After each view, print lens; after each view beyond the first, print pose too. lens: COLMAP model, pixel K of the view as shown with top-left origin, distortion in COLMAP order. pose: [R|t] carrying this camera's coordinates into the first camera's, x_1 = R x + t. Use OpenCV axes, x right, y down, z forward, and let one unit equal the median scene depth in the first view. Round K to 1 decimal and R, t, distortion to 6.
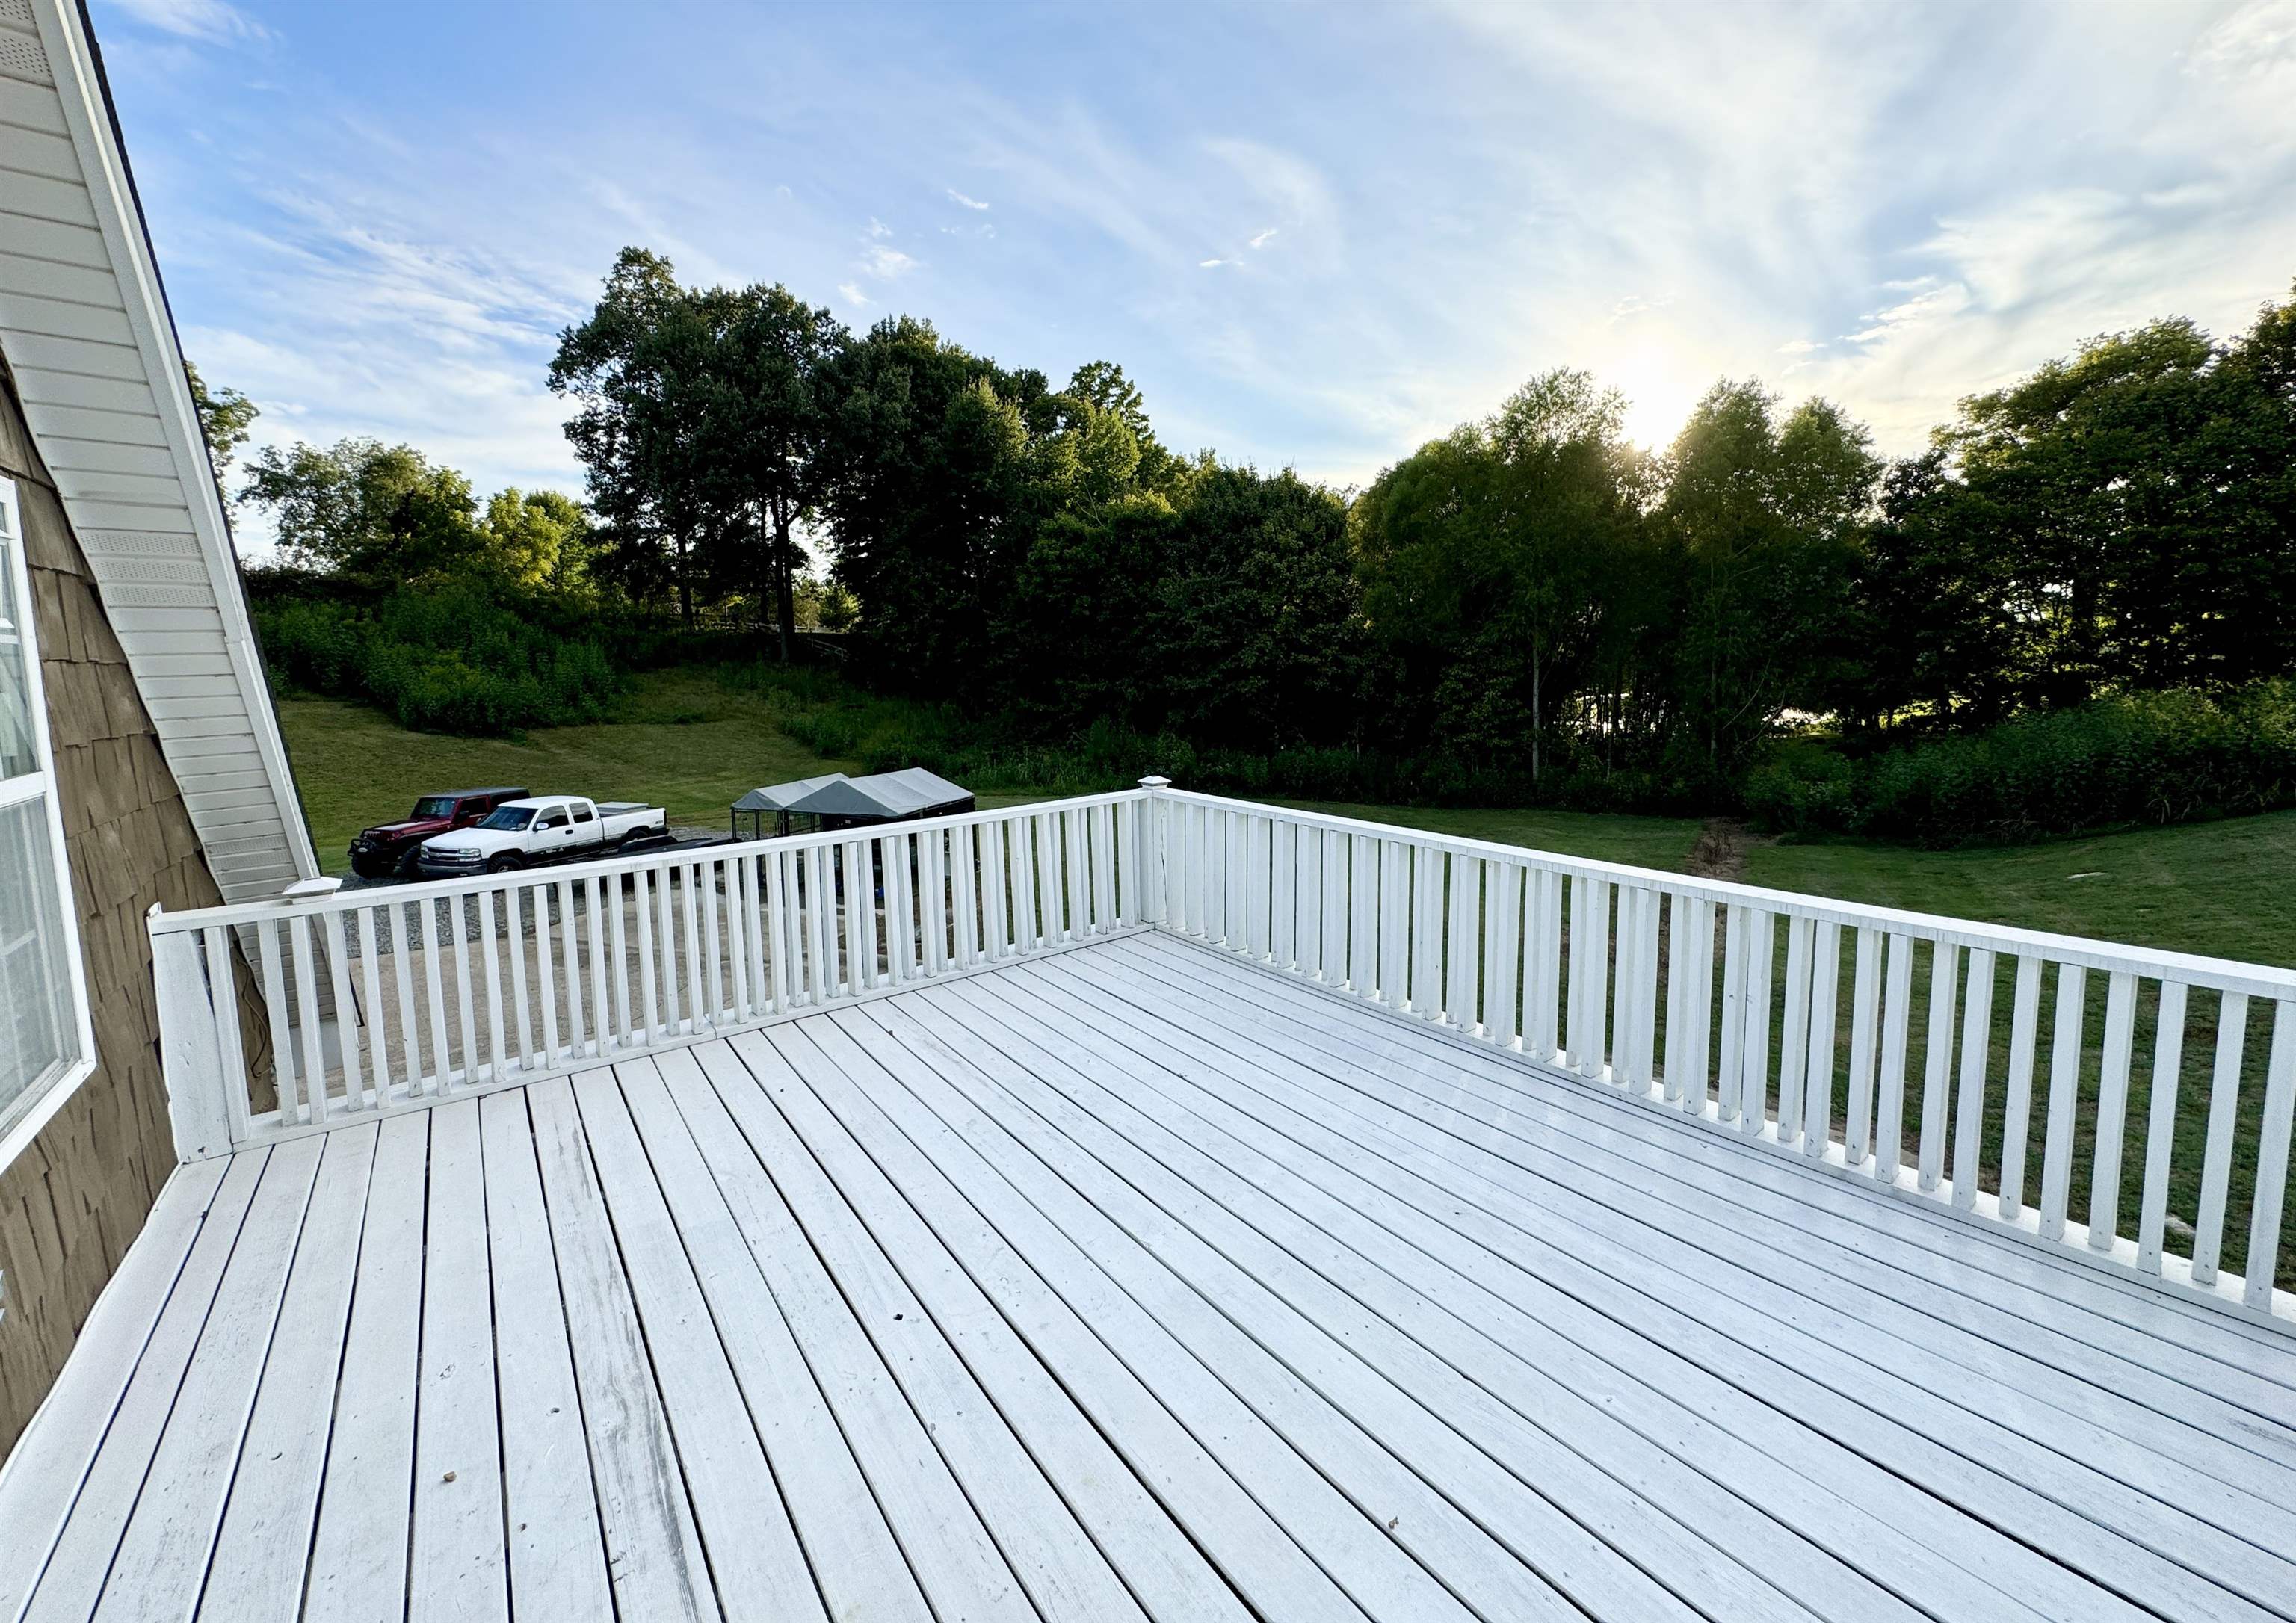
lens RADIAL K [[921.8, 0, 1145.9], [0, 921.8, 754.2], [0, 0, 1]] dist [0.005426, -0.000367]
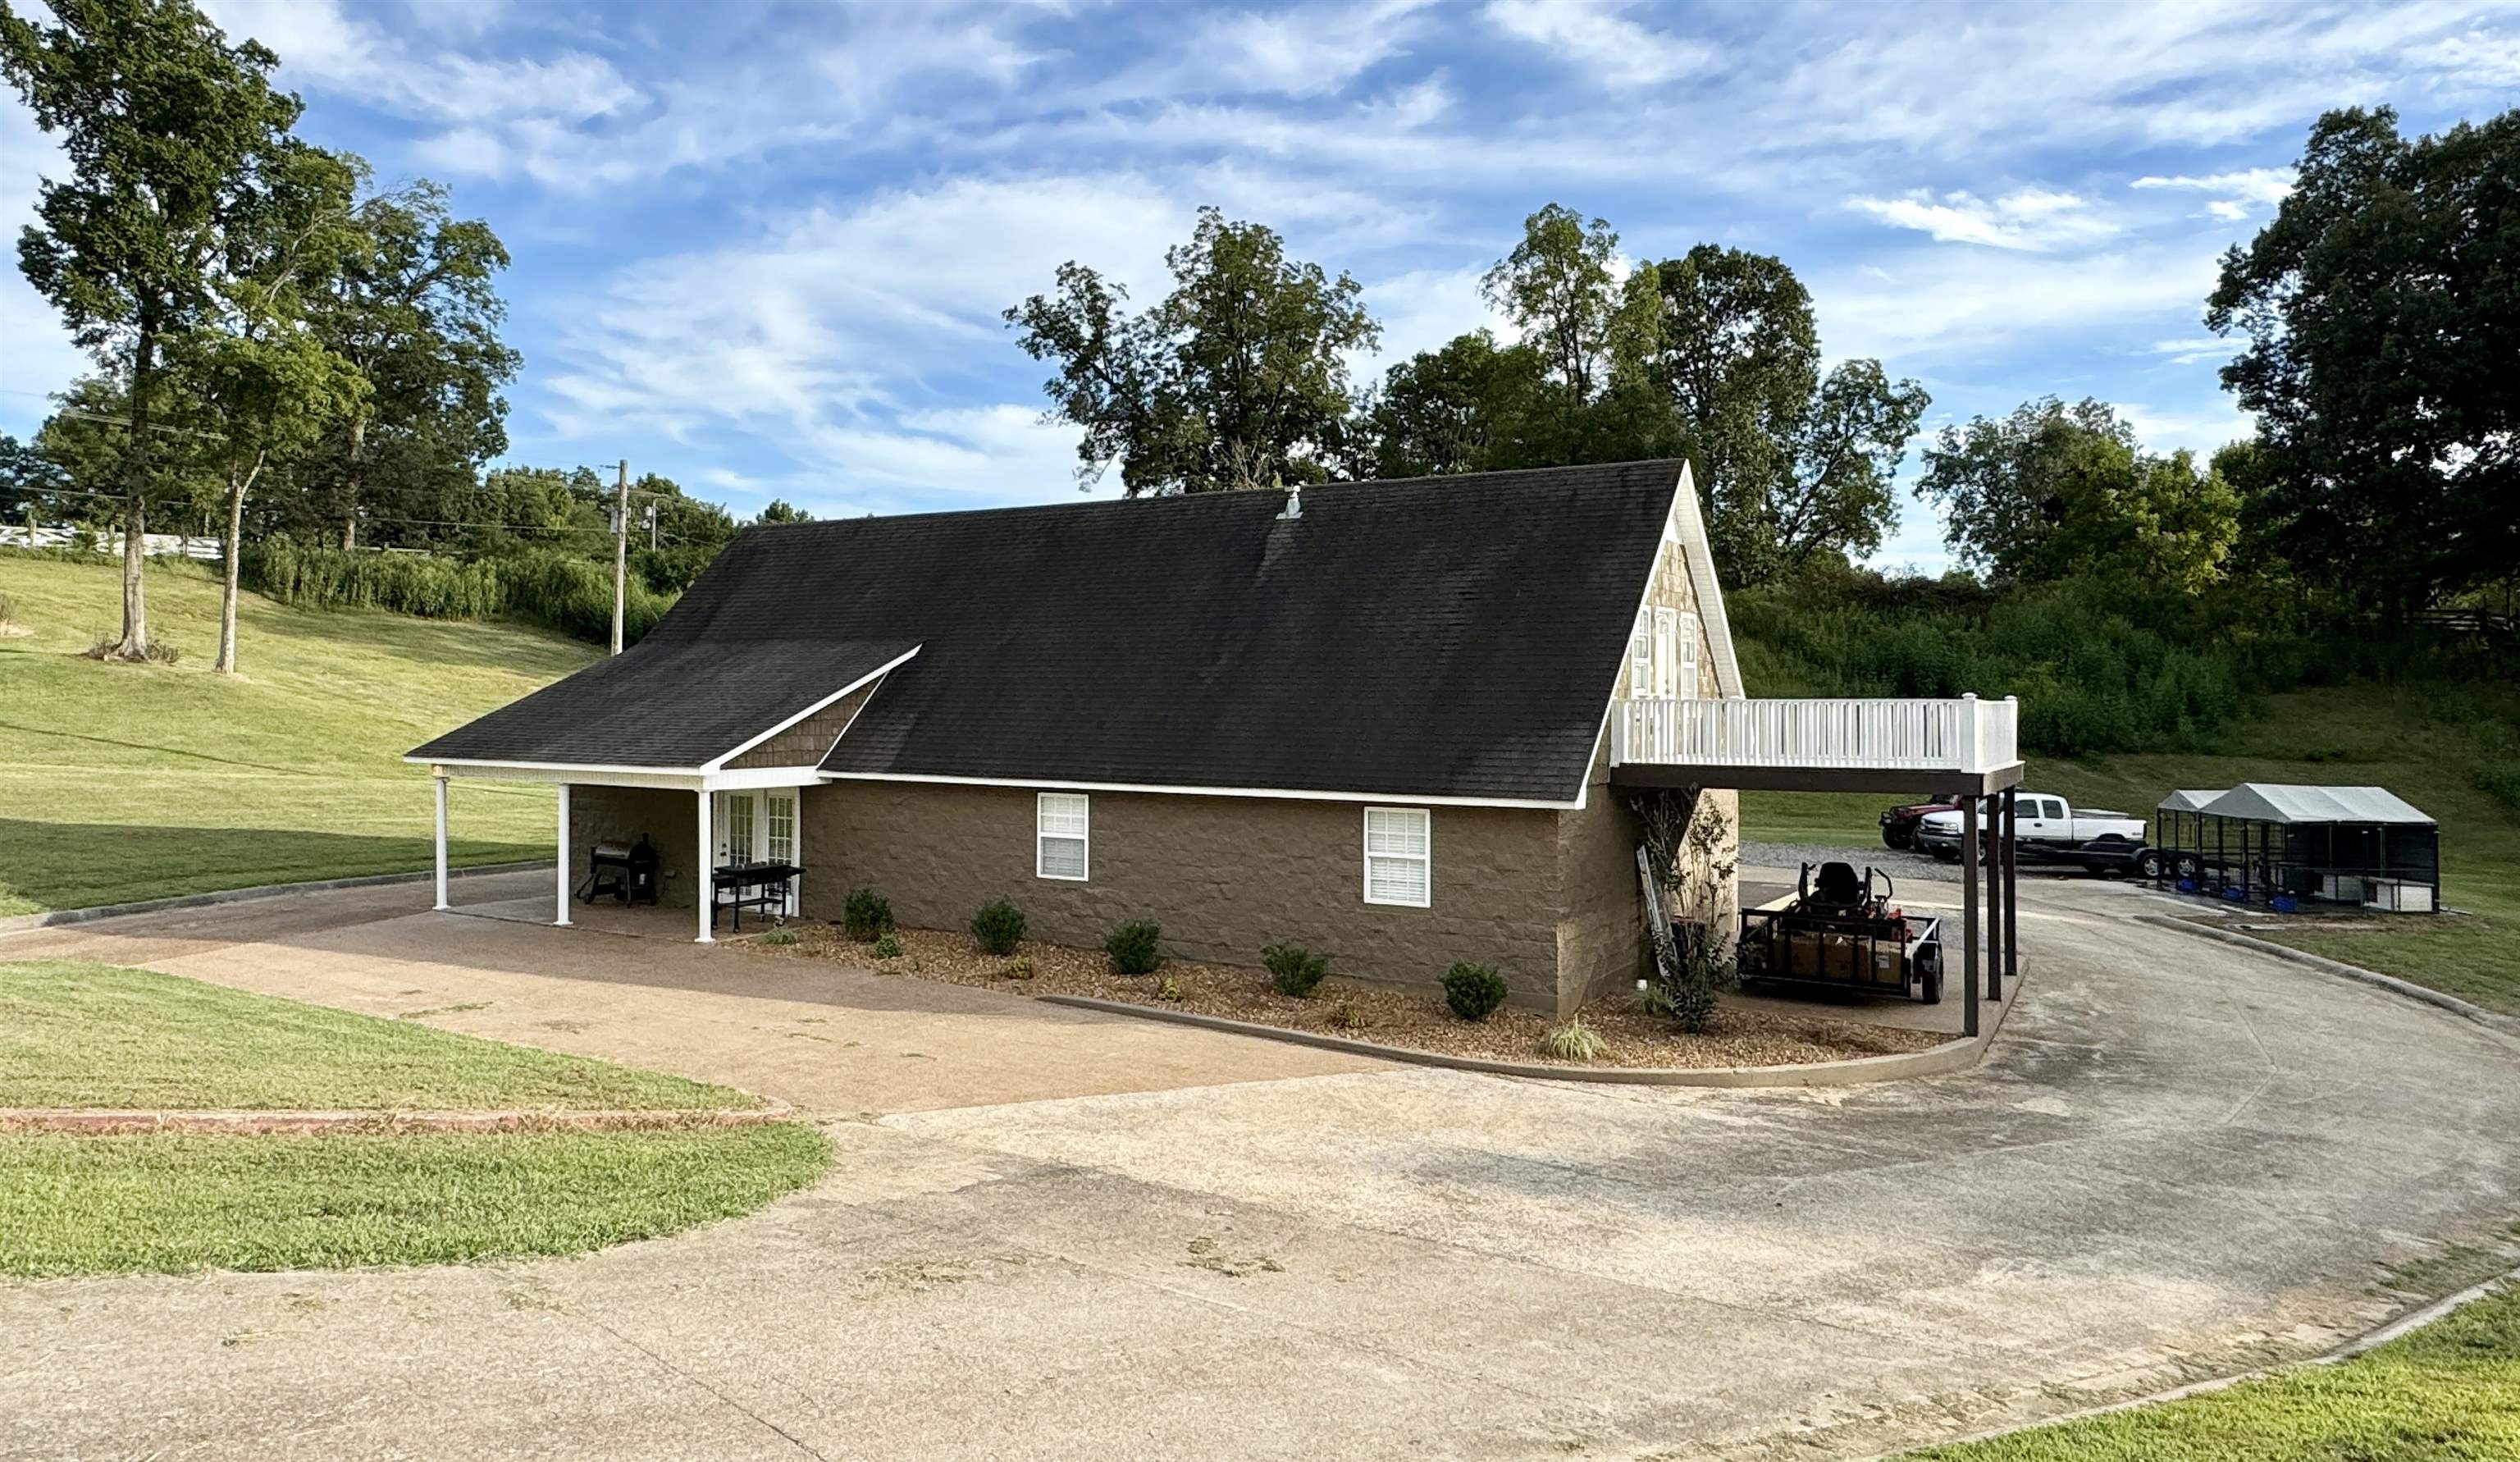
lens RADIAL K [[1587.5, 0, 1259.4], [0, 1587.5, 670.1], [0, 0, 1]] dist [-0.000525, 0.002169]
pose [[0.391130, 0.000872, -0.920335, 0.392832], [-0.104866, 0.993529, -0.043625, 0.044342], [0.914341, 0.113575, 0.388691, -0.307564]]
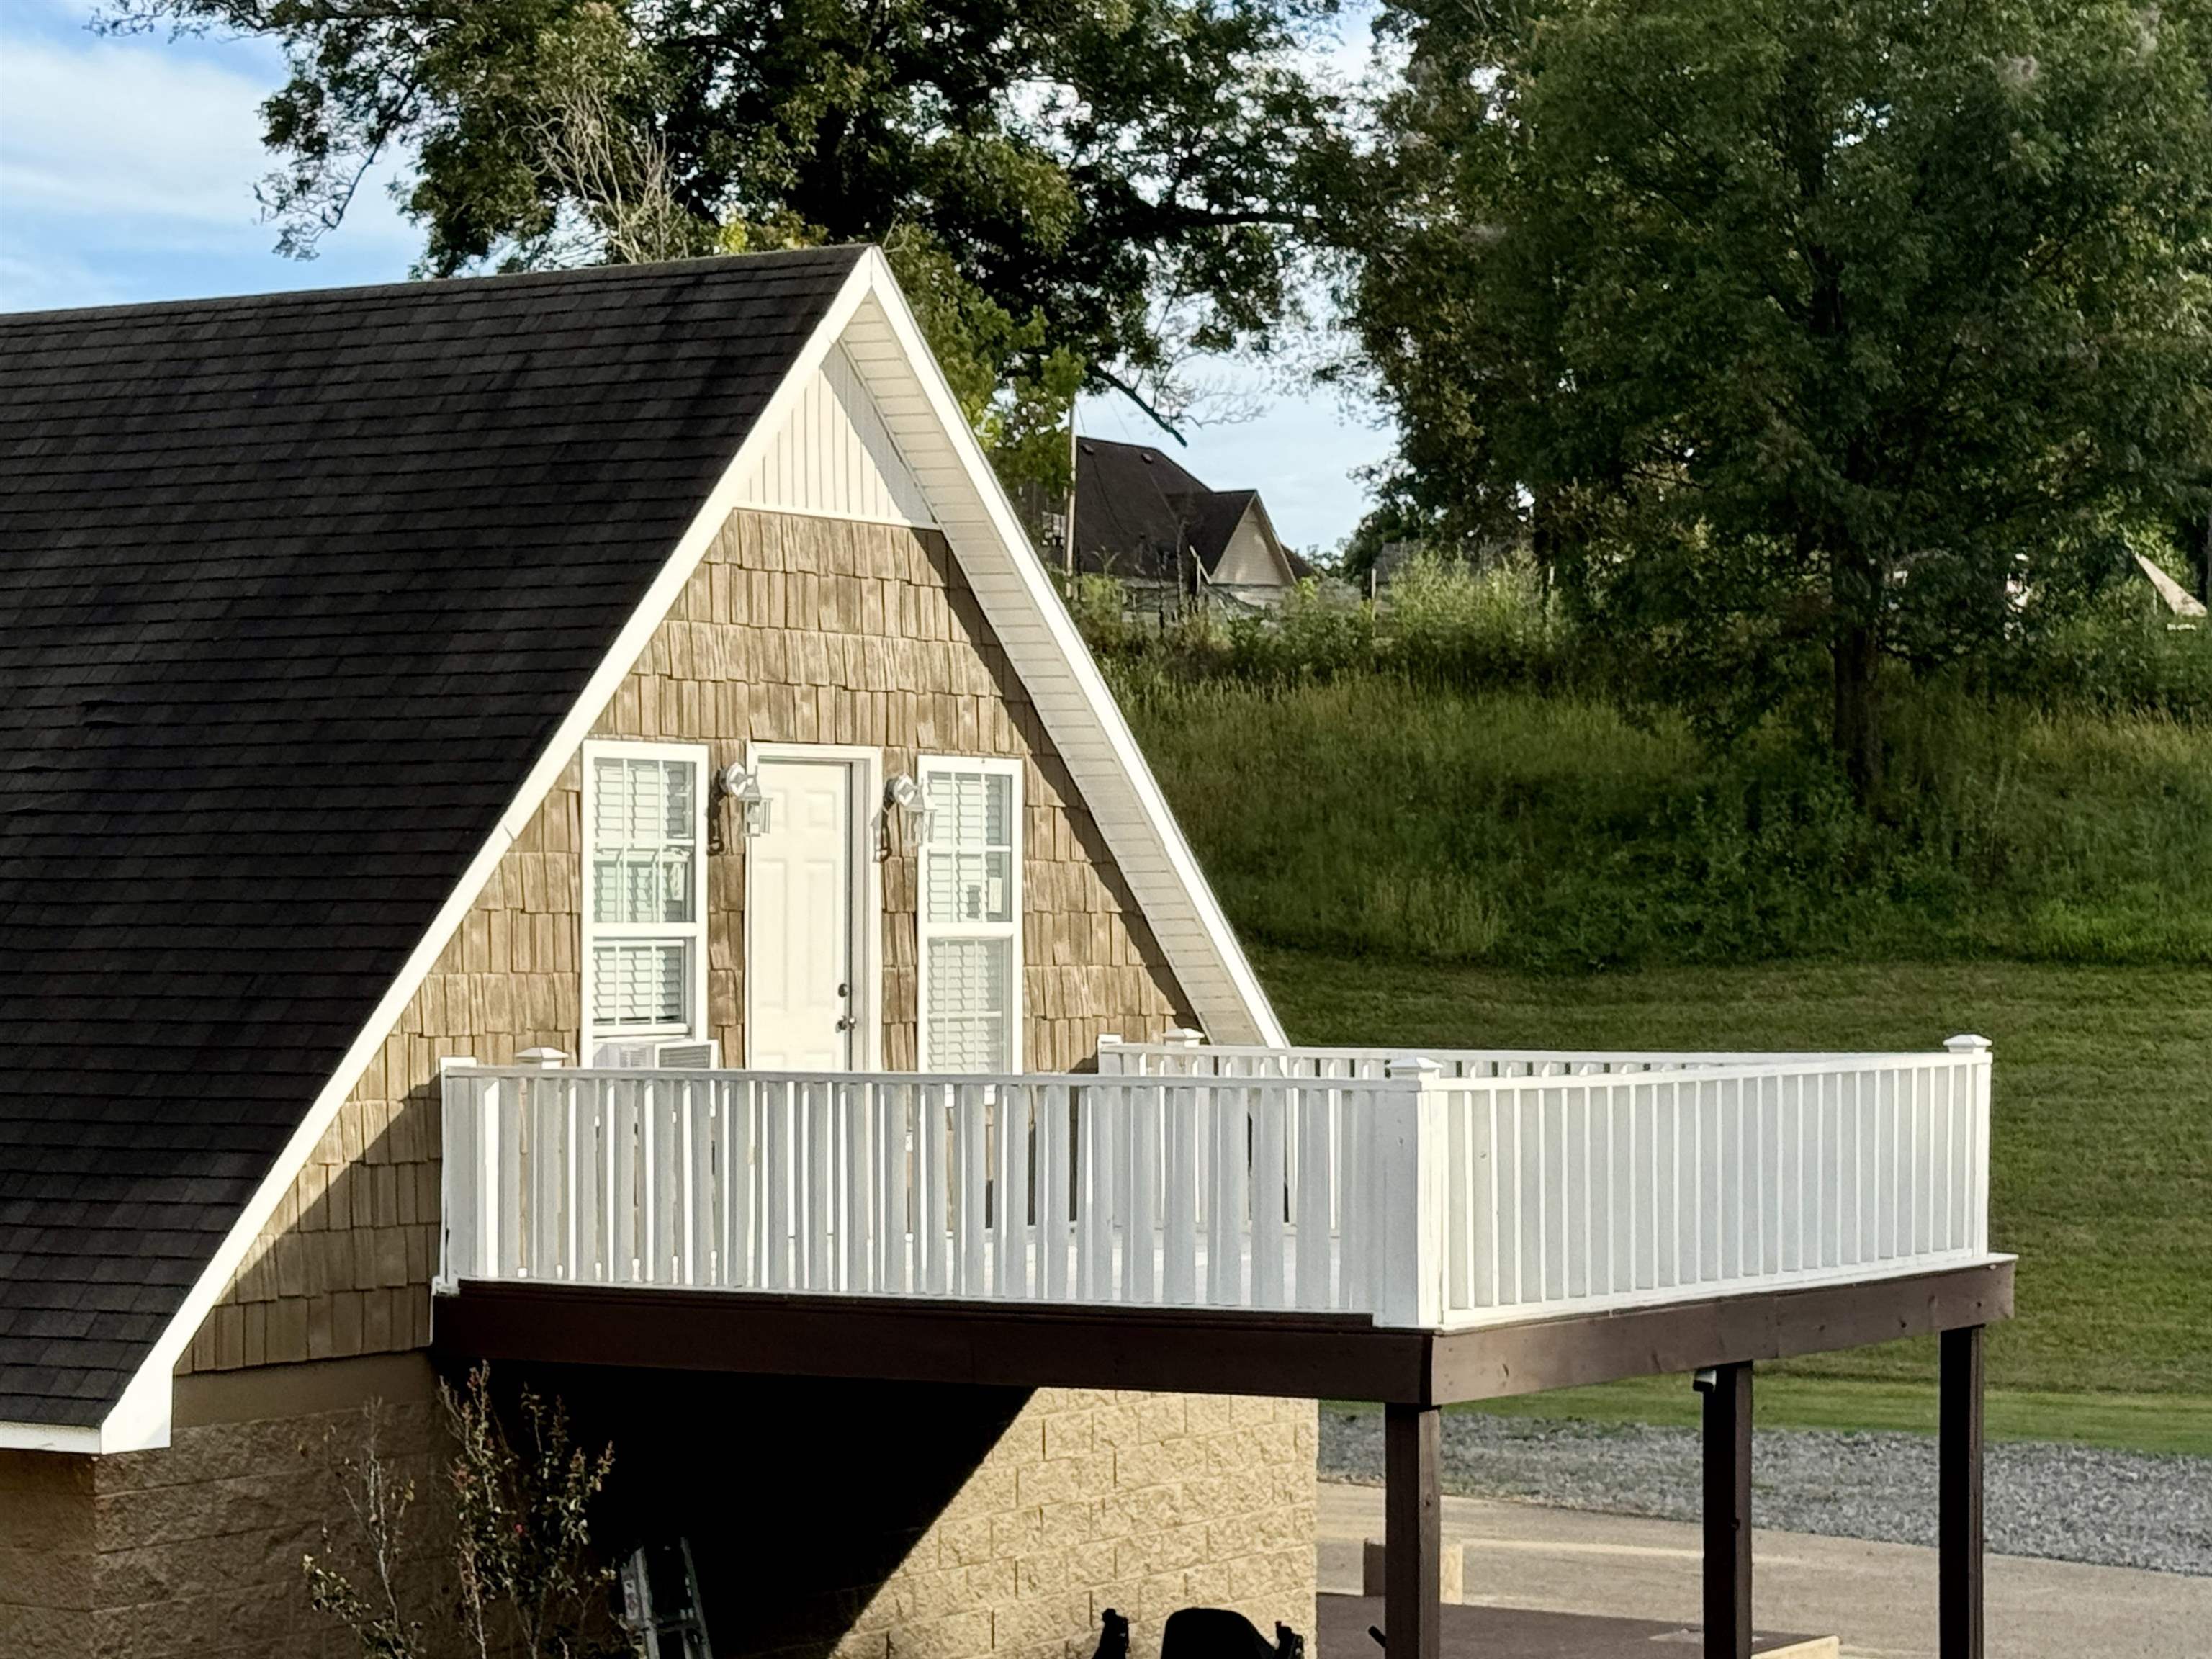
lens RADIAL K [[5296.7, 0, 1097.0], [0, 5296.7, 831.3], [0, 0, 1]] dist [0.183835, 0.000000]
pose [[0.360143, 0.000838, -0.932897, 0.462941], [-0.099577, 0.994321, -0.037548, 0.011981], [0.927568, 0.106418, 0.358181, -0.142333]]
